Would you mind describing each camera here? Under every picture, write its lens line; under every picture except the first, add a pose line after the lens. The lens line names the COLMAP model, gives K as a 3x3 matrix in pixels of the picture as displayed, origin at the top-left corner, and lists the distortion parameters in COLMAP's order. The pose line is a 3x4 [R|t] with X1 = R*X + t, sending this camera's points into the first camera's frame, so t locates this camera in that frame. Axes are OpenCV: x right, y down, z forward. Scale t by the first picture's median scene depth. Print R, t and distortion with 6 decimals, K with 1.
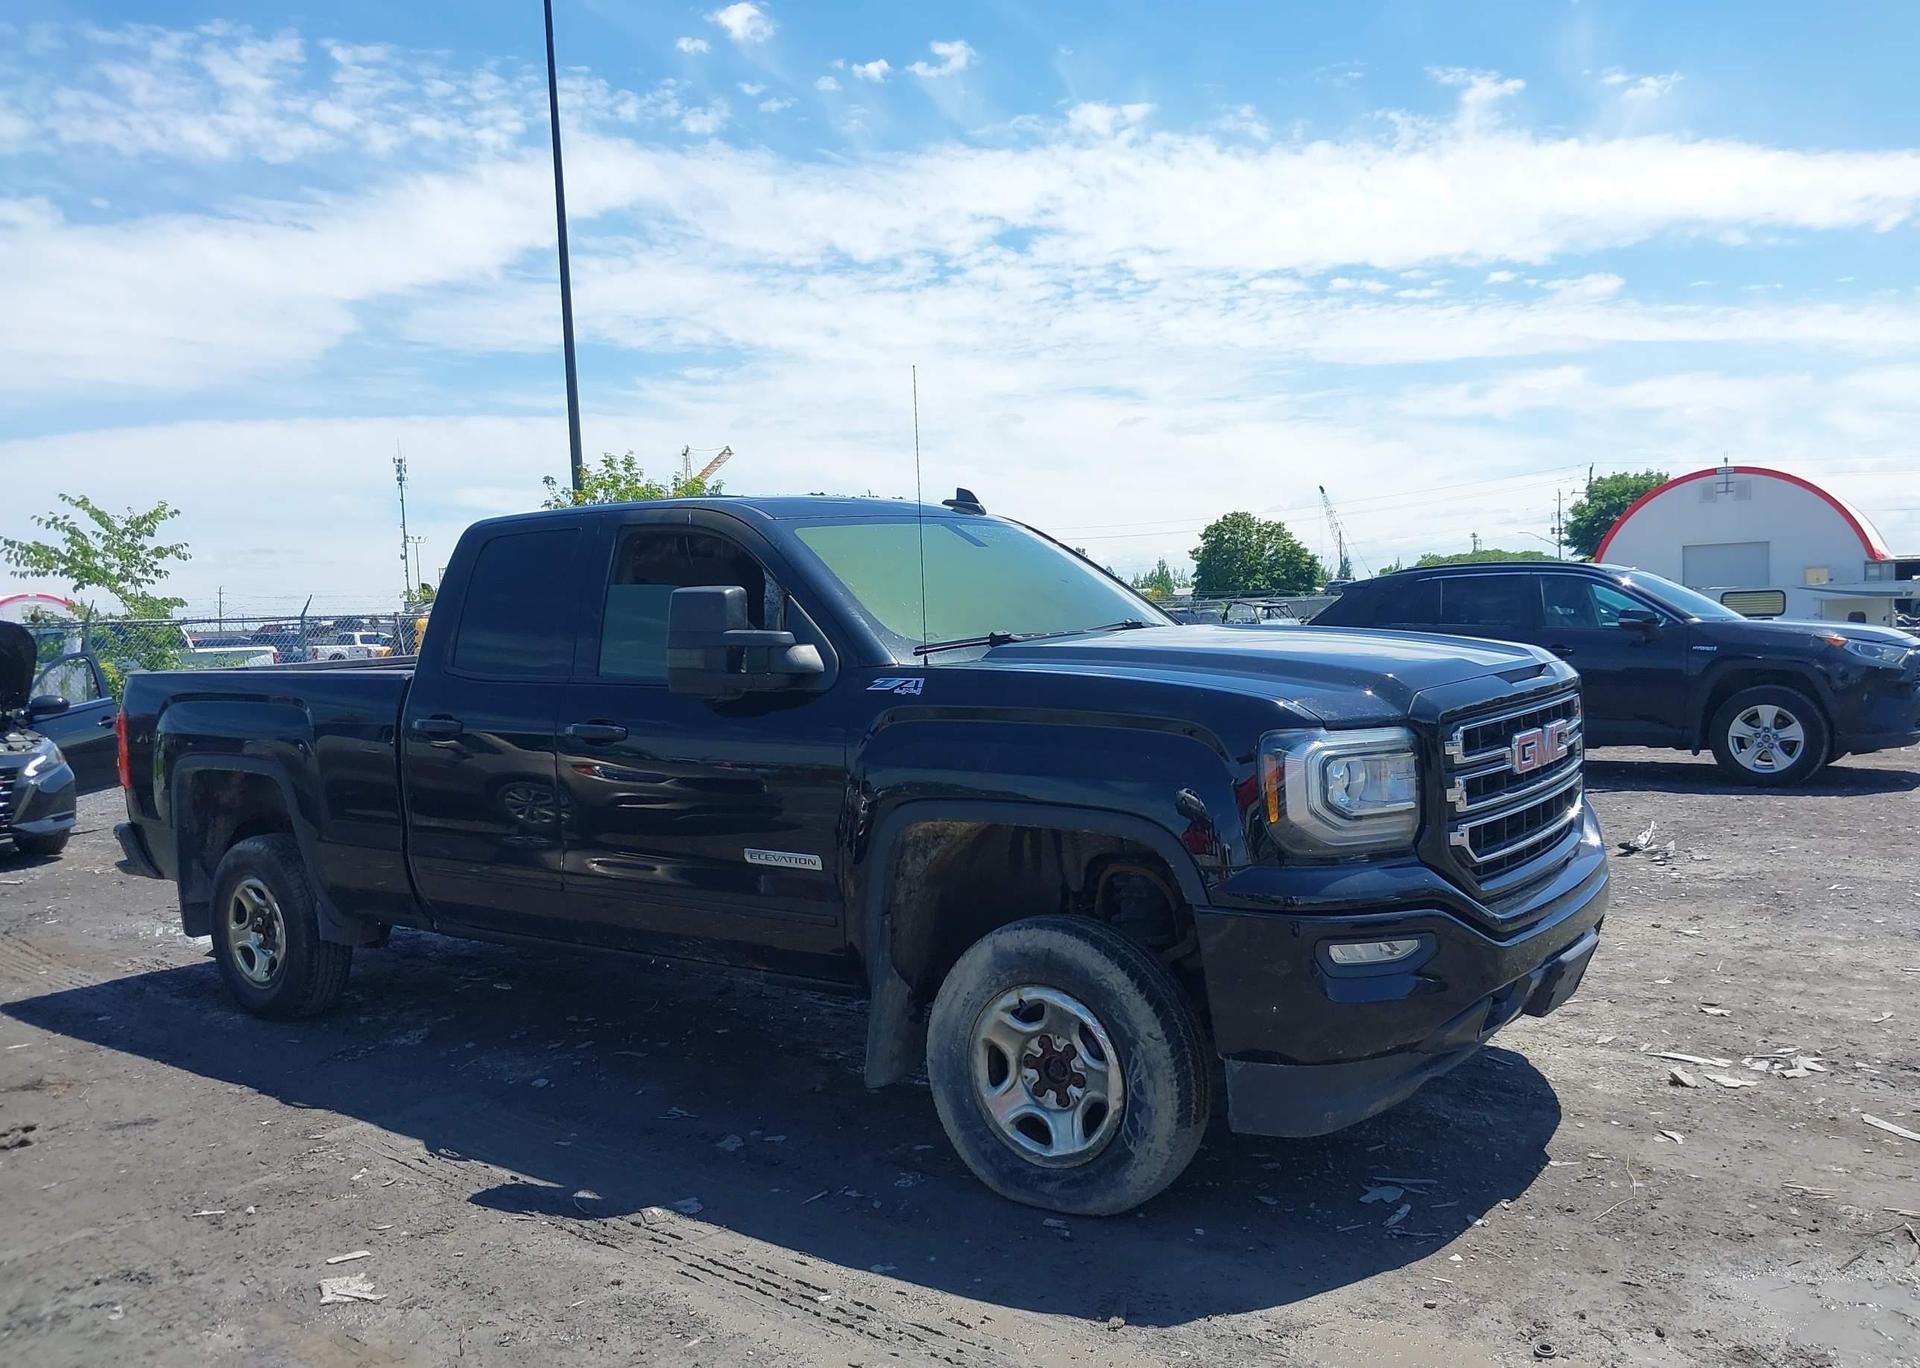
lens RADIAL K [[1518.2, 0, 932.2], [0, 1518.2, 709.7], [0, 0, 1]] dist [0.006545, -0.018562]
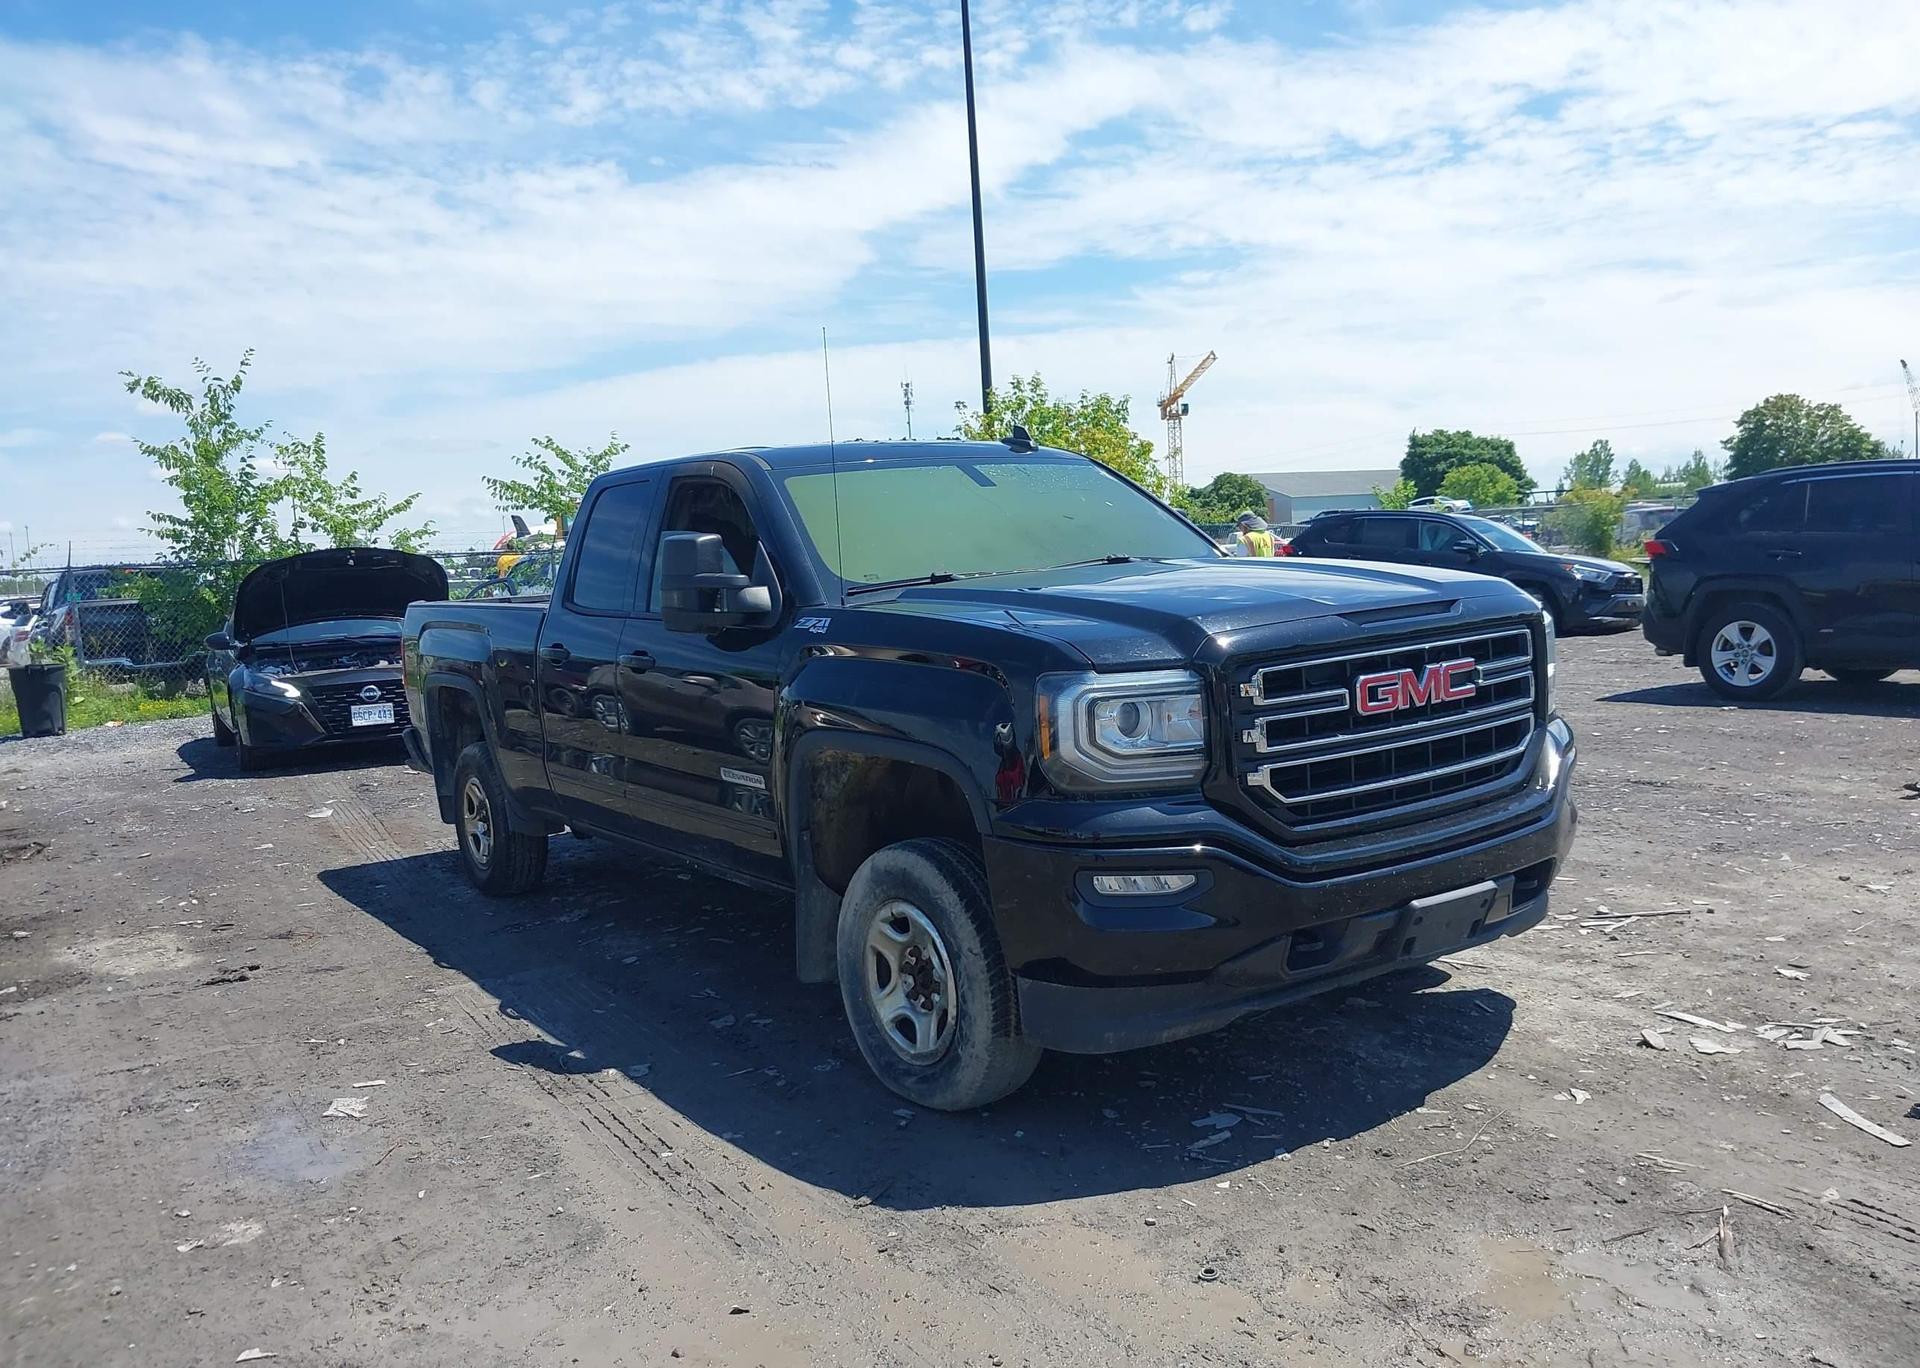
lens RADIAL K [[1511.5, 0, 937.8], [0, 1511.5, 689.5], [0, 0, 1]] dist [0.000298, -0.029530]
pose [[0.948657, 0.012971, -0.316041, 0.332395], [0.002181, 0.998867, 0.047542, -0.016586], [0.316299, -0.045790, 0.947554, -0.012191]]
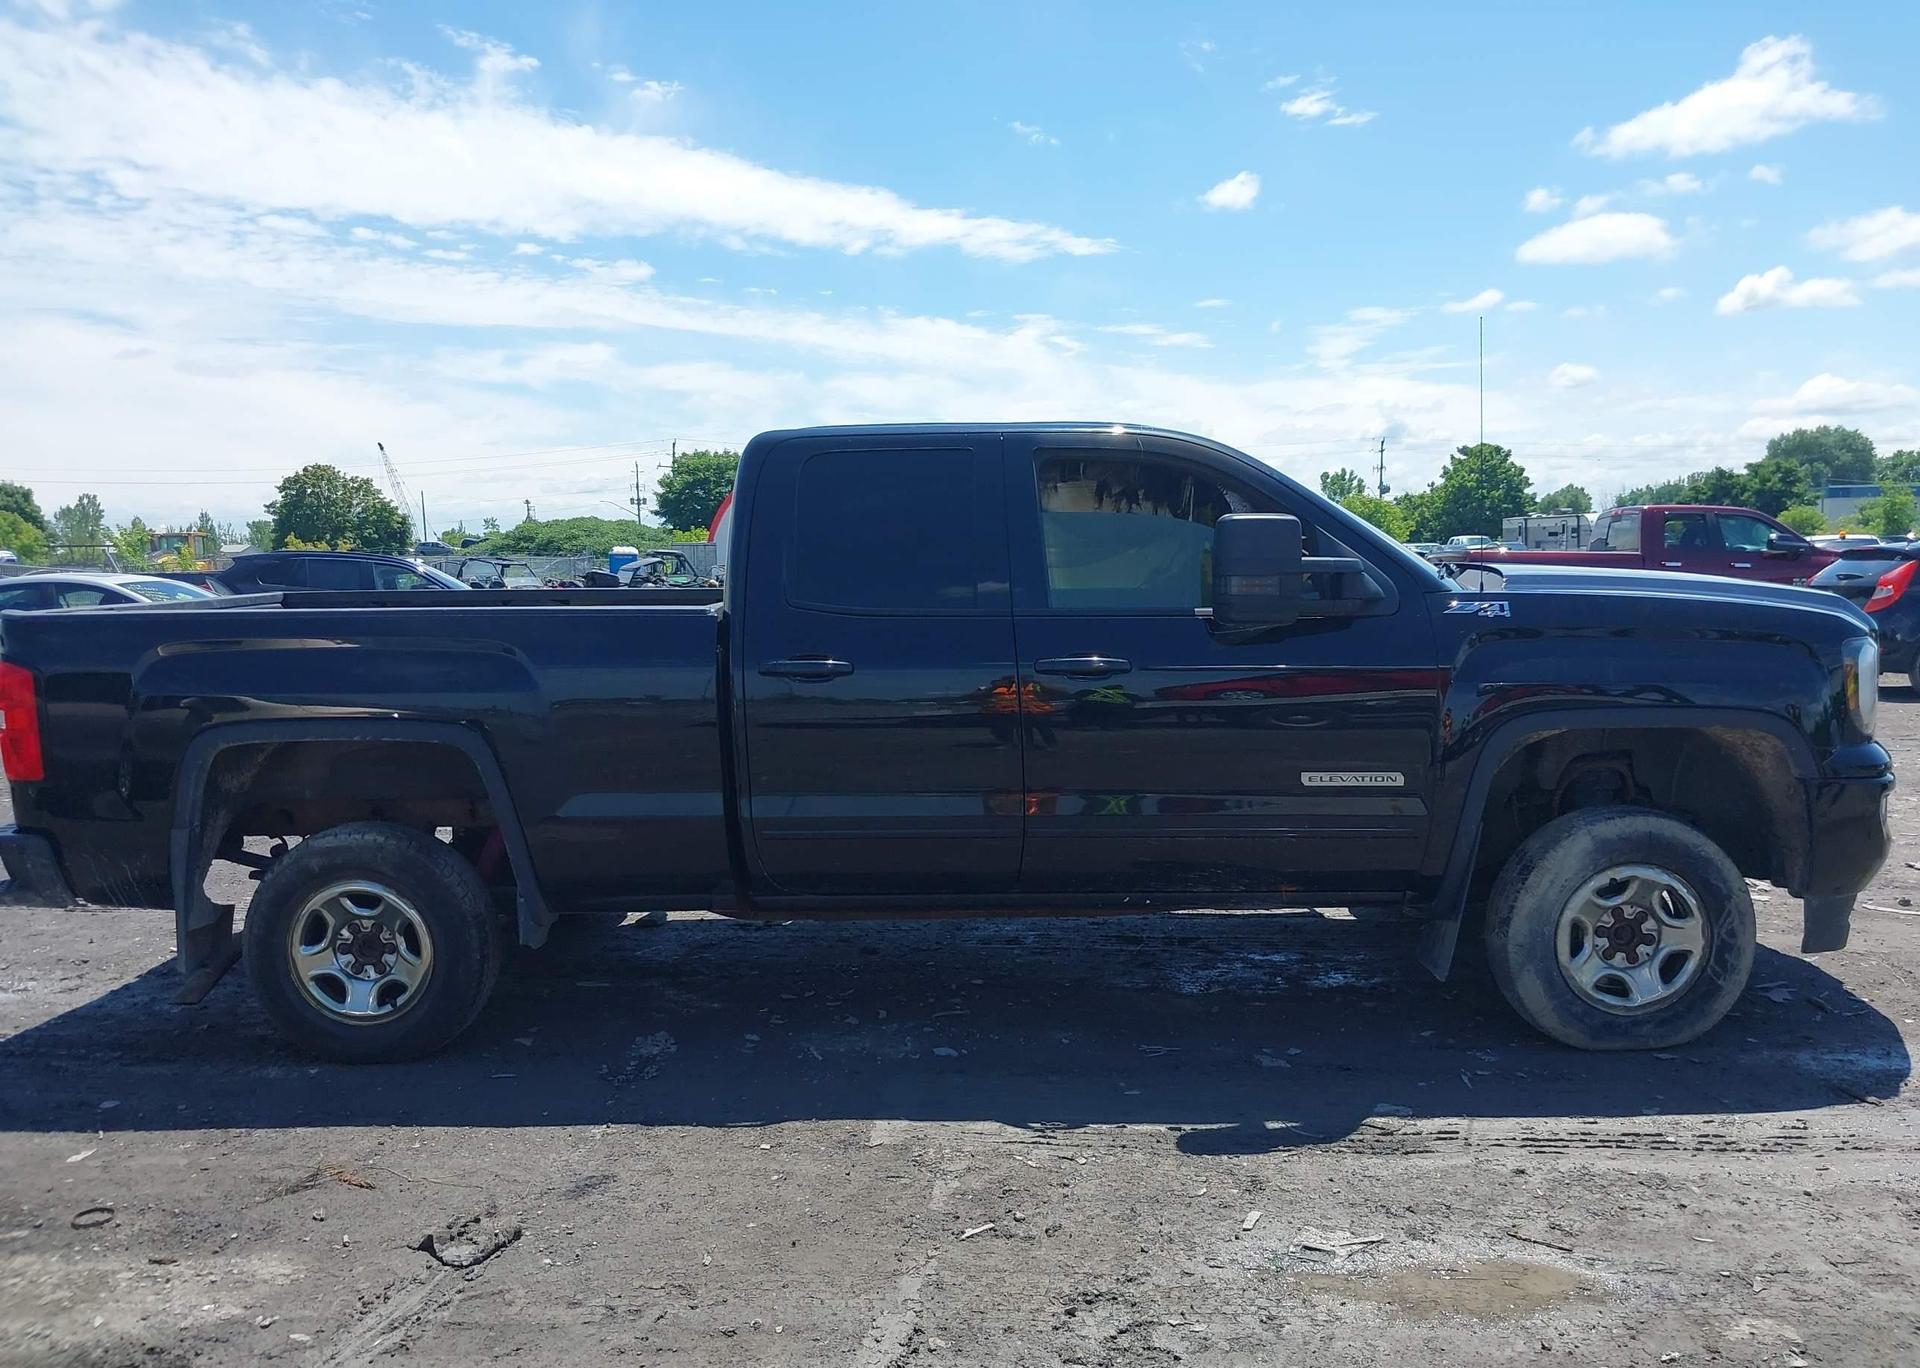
lens RADIAL K [[1518.2, 0, 932.2], [0, 1518.2, 709.7], [0, 0, 1]] dist [0.006545, -0.018562]
pose [[0.817133, -0.035132, 0.575377, -0.808102], [0.021370, 0.999301, 0.030667, 0.009846], [-0.576053, -0.012764, 0.817313, 0.264291]]
